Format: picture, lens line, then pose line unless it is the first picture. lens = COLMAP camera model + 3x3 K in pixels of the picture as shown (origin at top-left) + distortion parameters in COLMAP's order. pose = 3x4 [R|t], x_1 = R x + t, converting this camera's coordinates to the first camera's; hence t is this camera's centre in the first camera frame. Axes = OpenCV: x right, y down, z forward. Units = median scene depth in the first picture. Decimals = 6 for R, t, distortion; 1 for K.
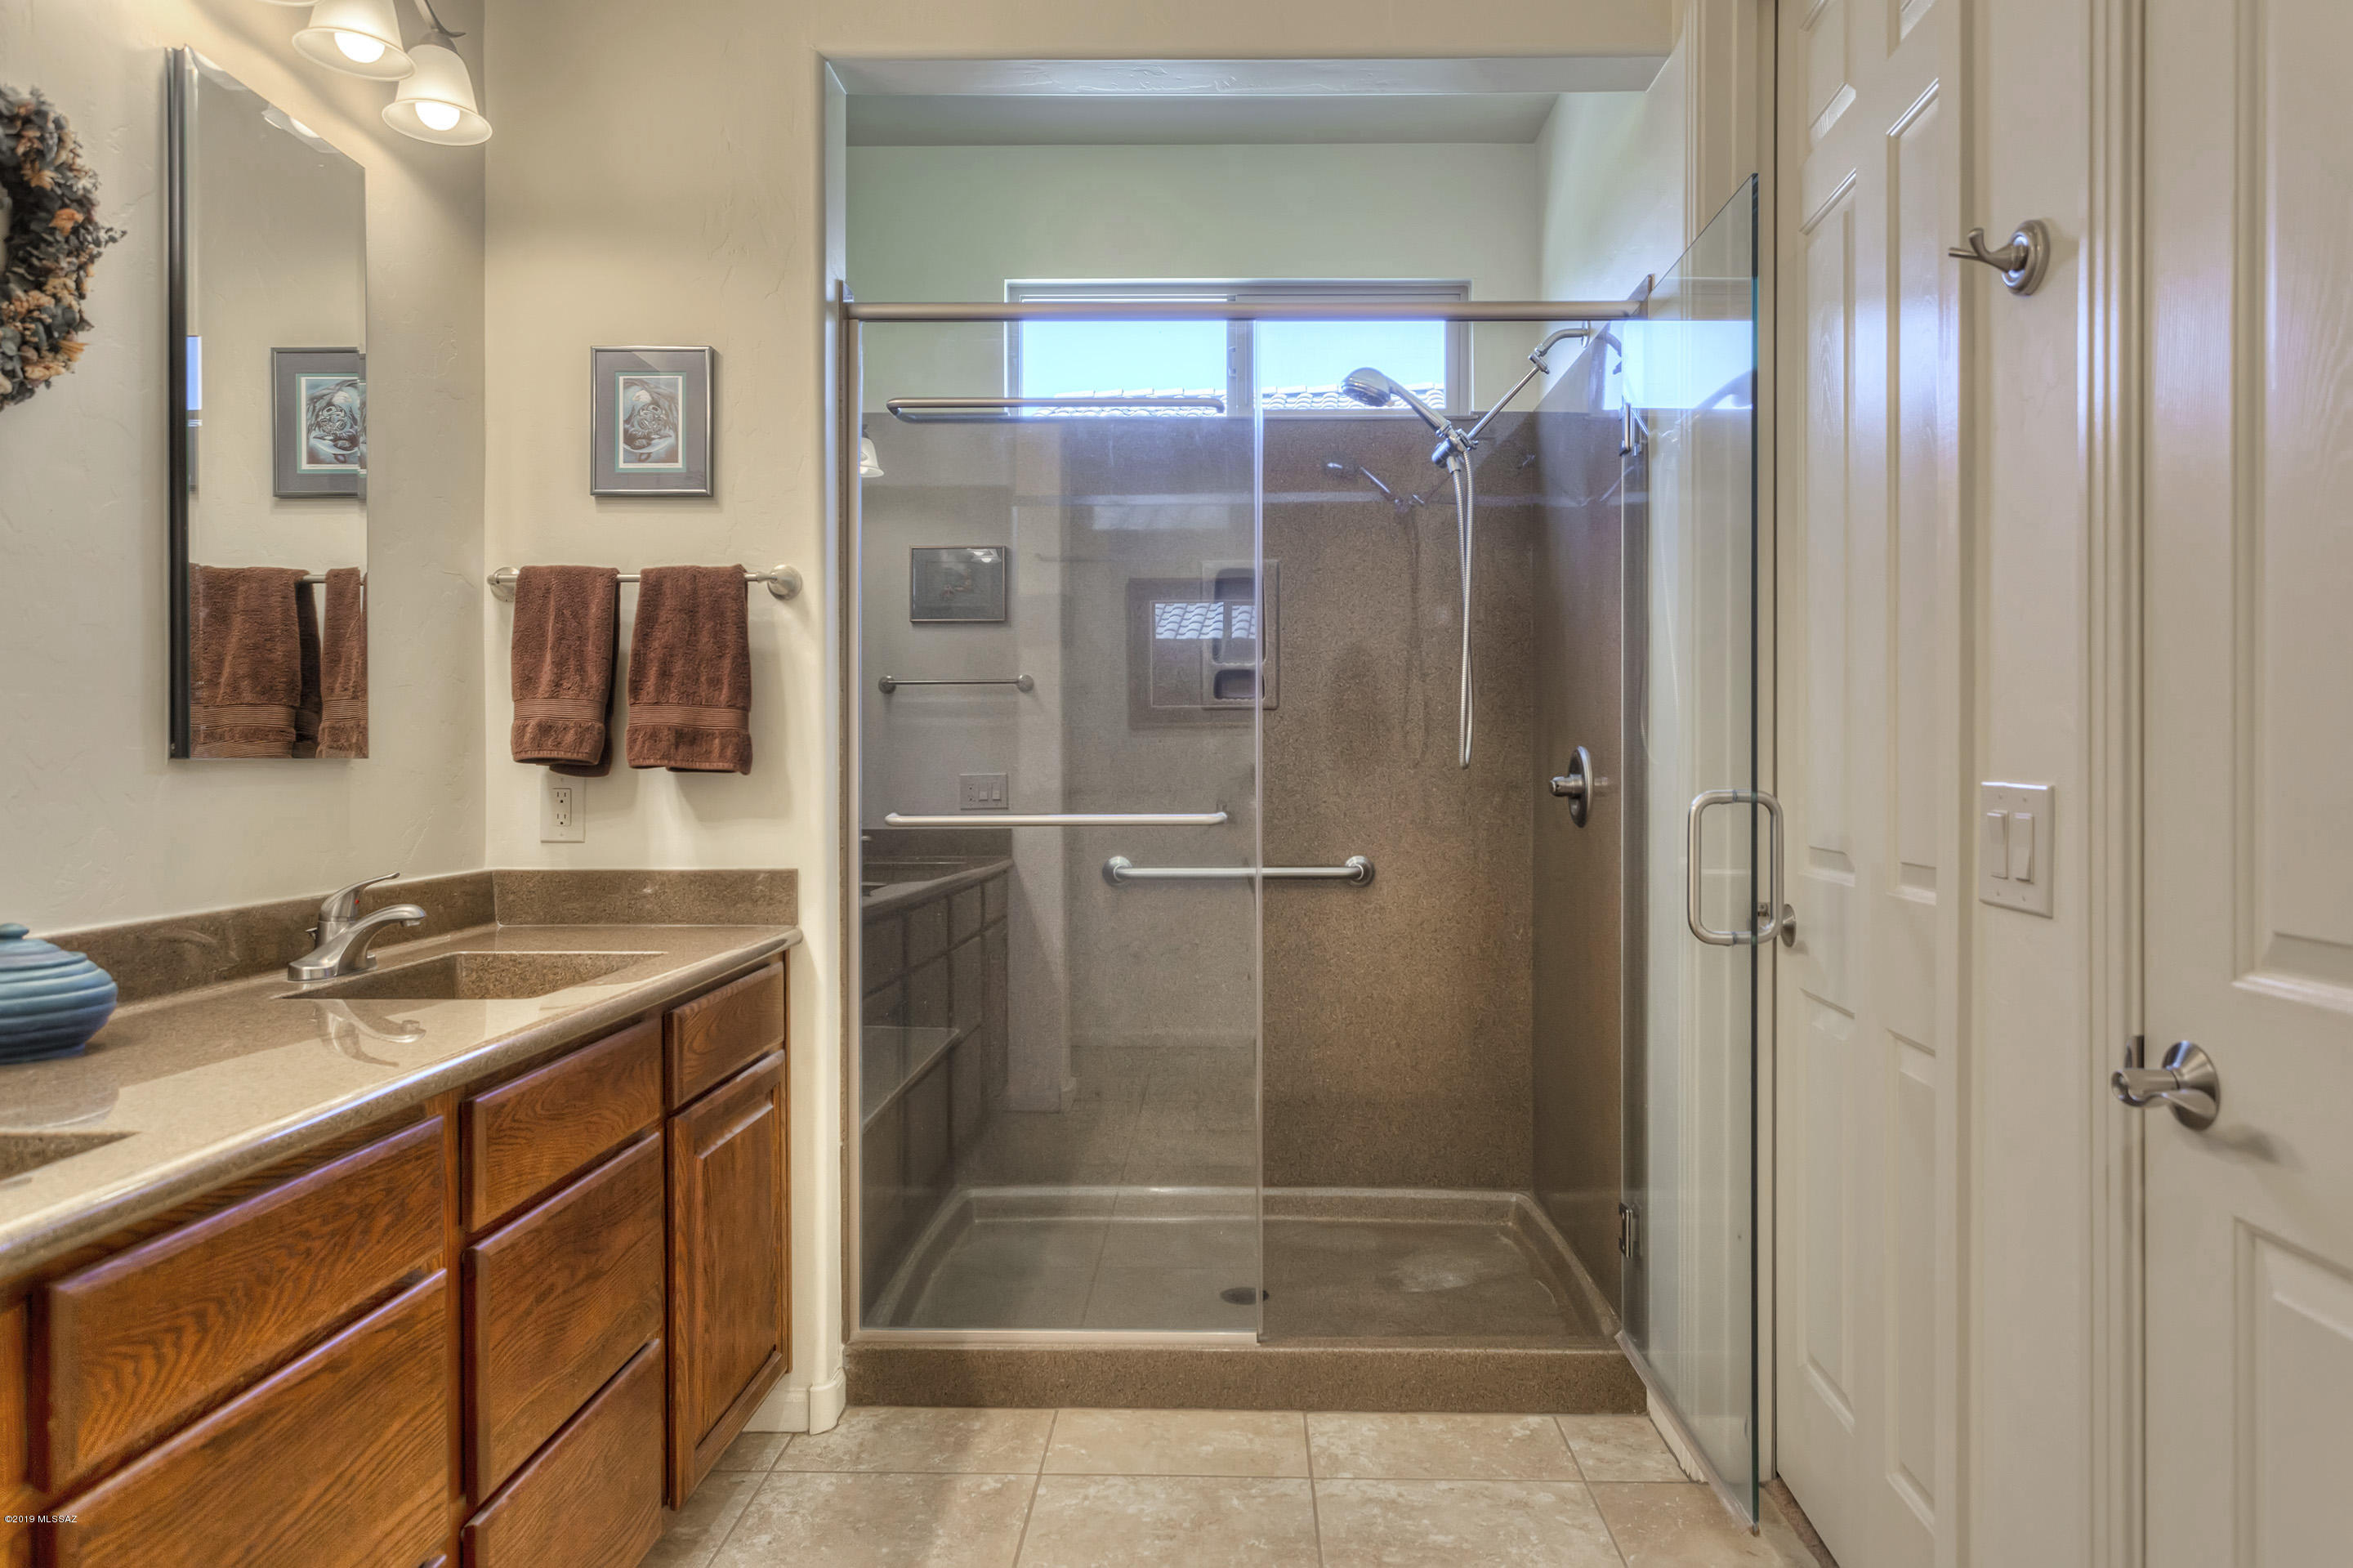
lens RADIAL K [[1504.8, 0, 1180.9], [0, 1504.8, 779.5], [0, 0, 1]] dist [-0.004817, 0.006091]
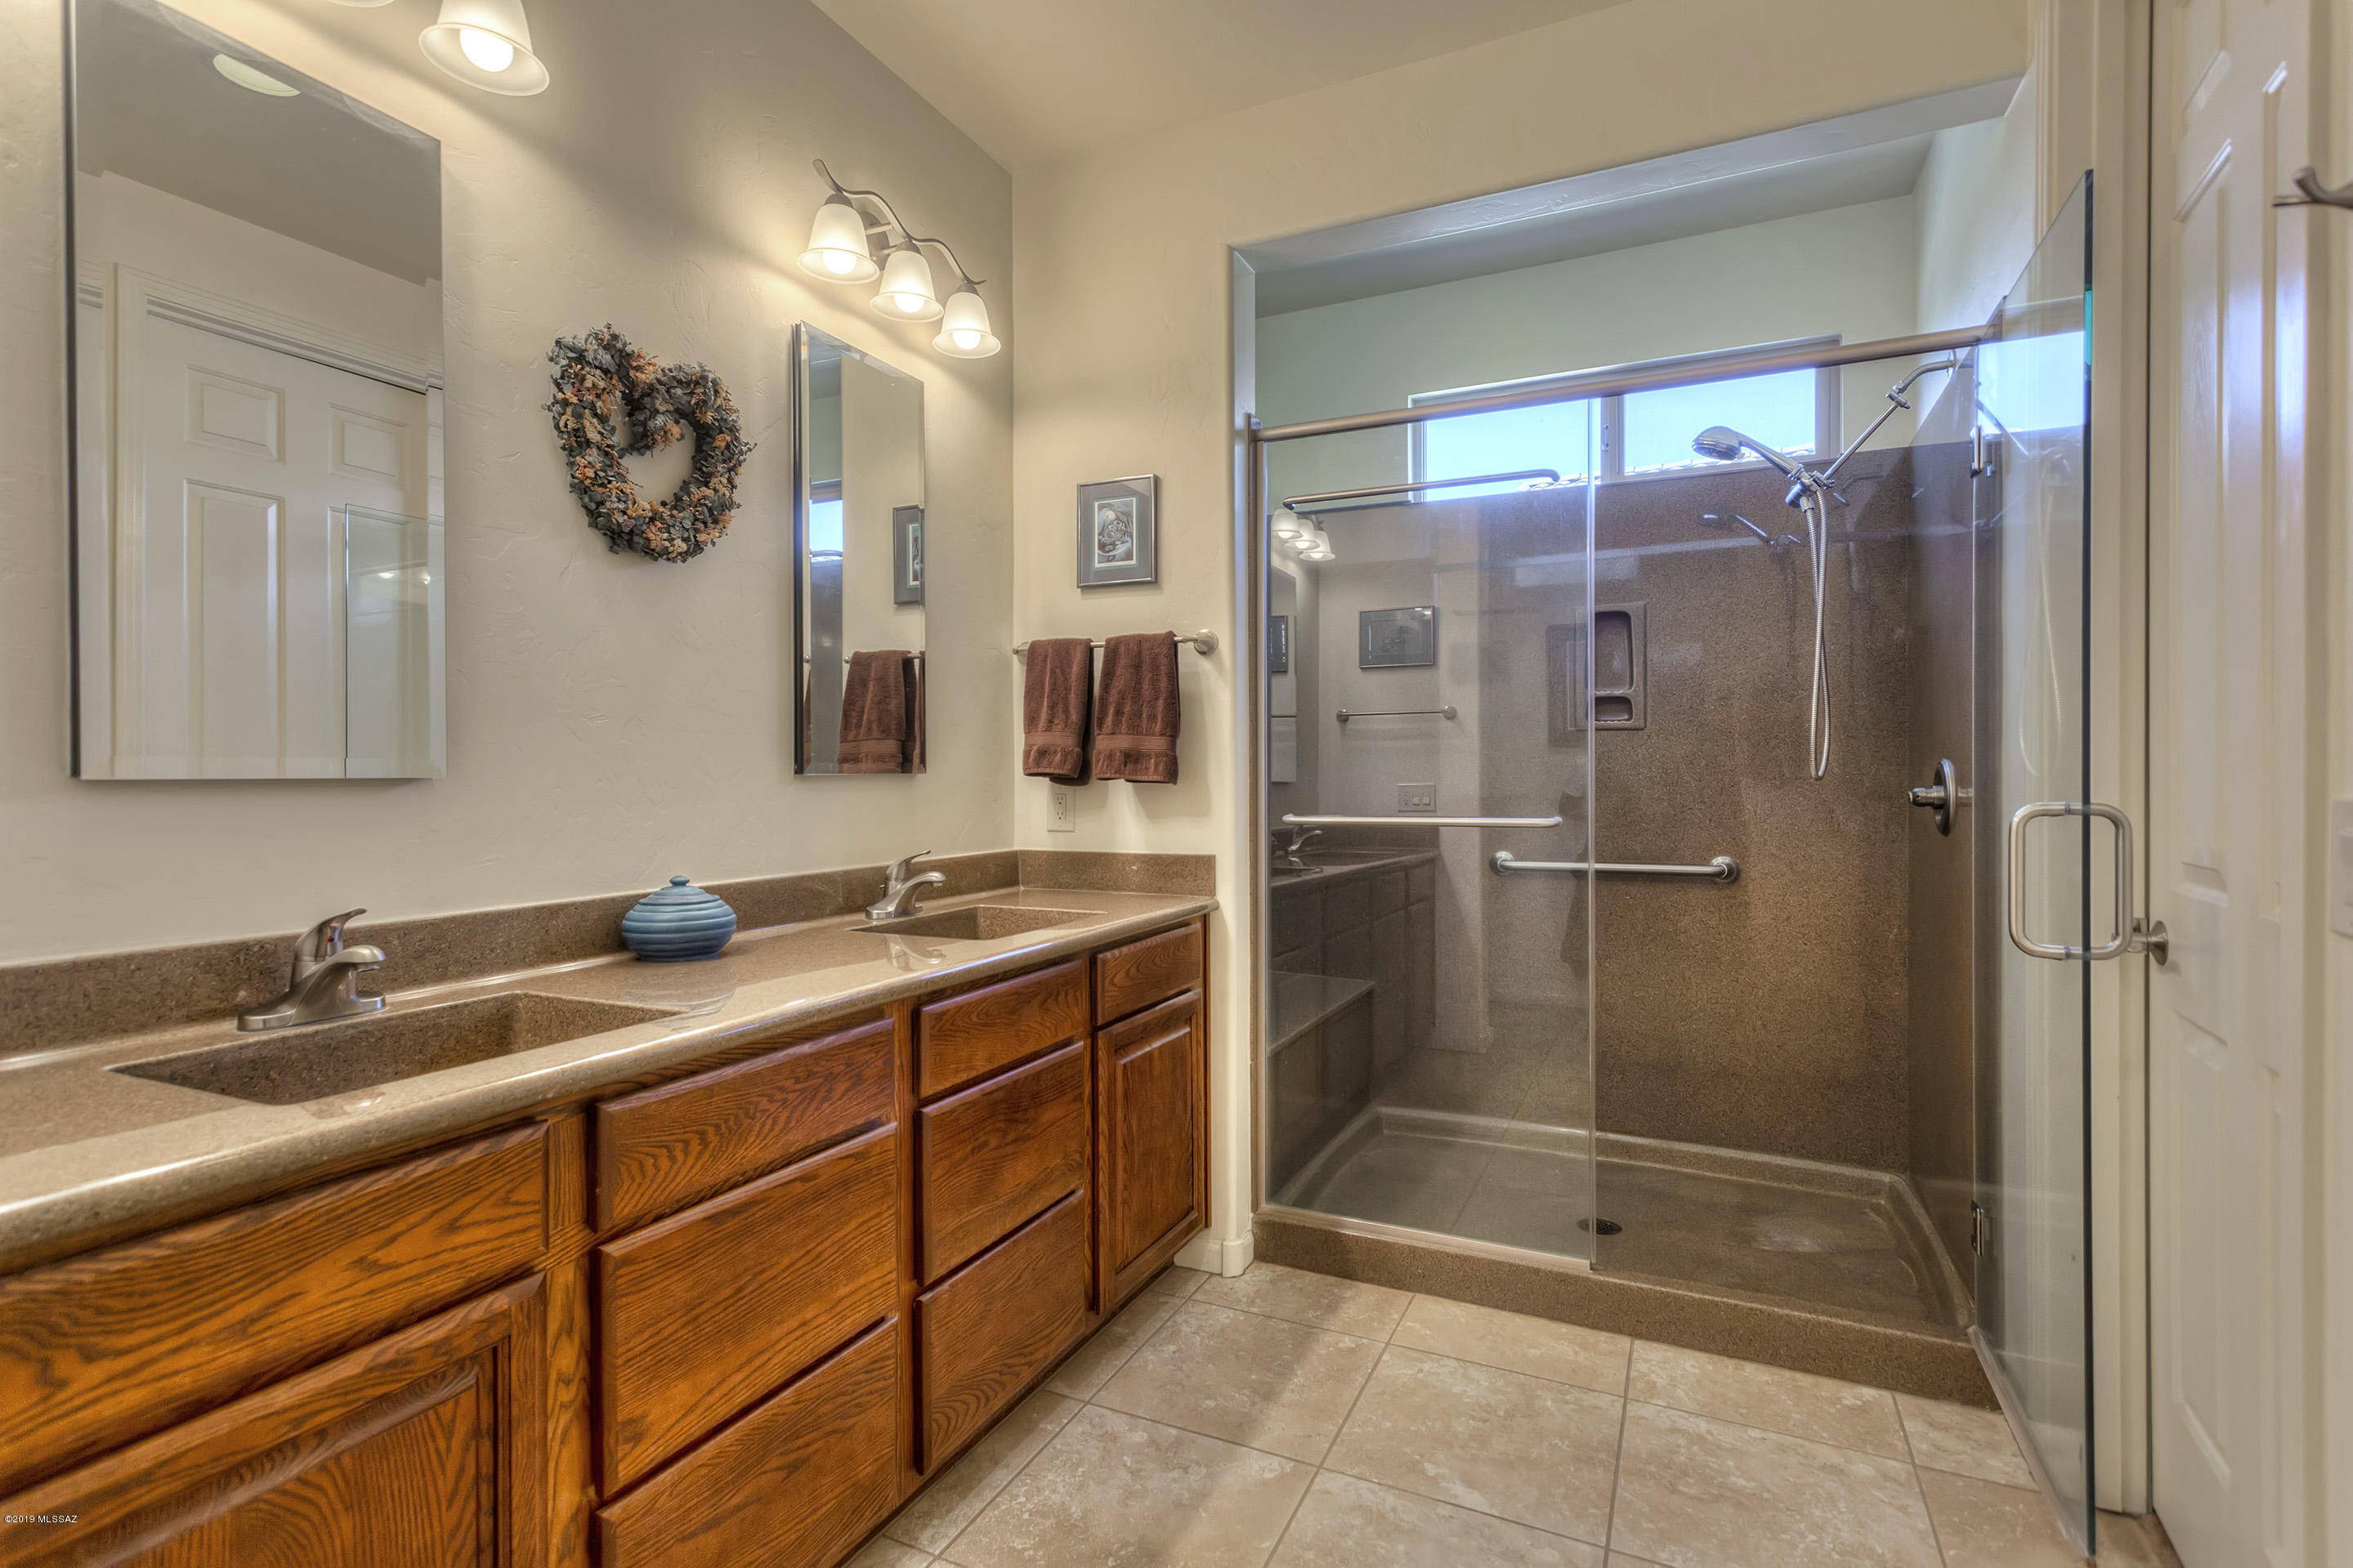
lens RADIAL K [[1117.4, 0, 1168.2], [0, 1117.4, 786.0], [0, 0, 1]] dist [0.002143, 0.004686]
pose [[0.905619, 0.002496, -0.424084, 0.134102], [-0.002624, 0.999997, 0.000282, -0.002325], [0.424084, 0.000858, 0.905623, 0.077617]]
